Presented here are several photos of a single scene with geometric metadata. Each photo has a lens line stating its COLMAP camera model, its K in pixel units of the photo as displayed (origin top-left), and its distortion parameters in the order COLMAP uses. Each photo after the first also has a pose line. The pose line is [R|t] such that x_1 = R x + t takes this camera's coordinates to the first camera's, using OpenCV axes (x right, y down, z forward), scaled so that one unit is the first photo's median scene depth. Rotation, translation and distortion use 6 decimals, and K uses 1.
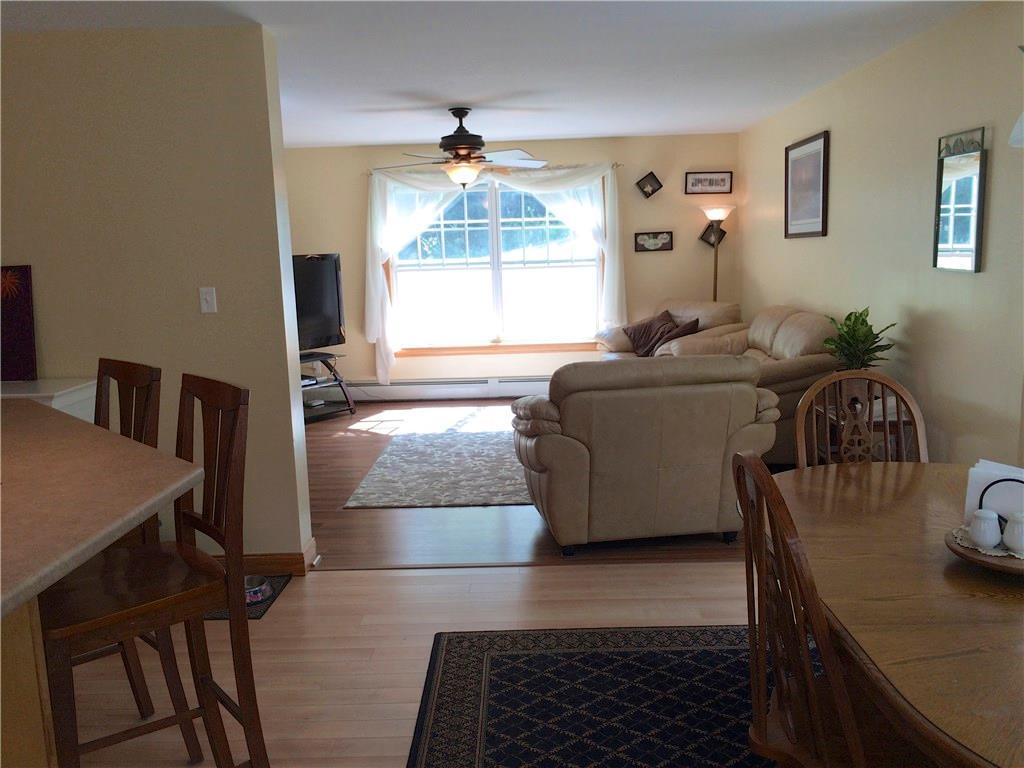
lens RADIAL K [[885.2, 0, 518.3], [0, 885.2, 387.7], [0, 0, 1]] dist [0.093749, -0.106359]
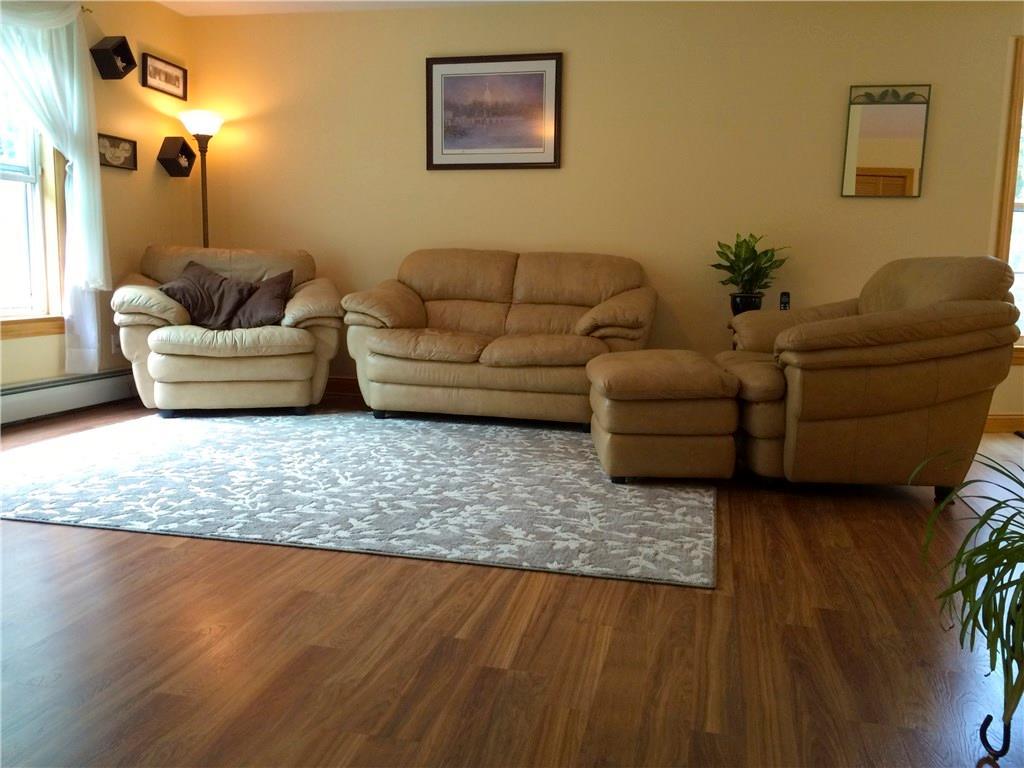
lens RADIAL K [[885.2, 0, 518.3], [0, 885.2, 387.7], [0, 0, 1]] dist [0.093749, -0.106359]
pose [[0.201881, -0.102186, 0.974065, -0.533899], [0.130106, 0.988526, 0.076738, -0.017667], [-0.970730, 0.111240, 0.212860, 0.780281]]
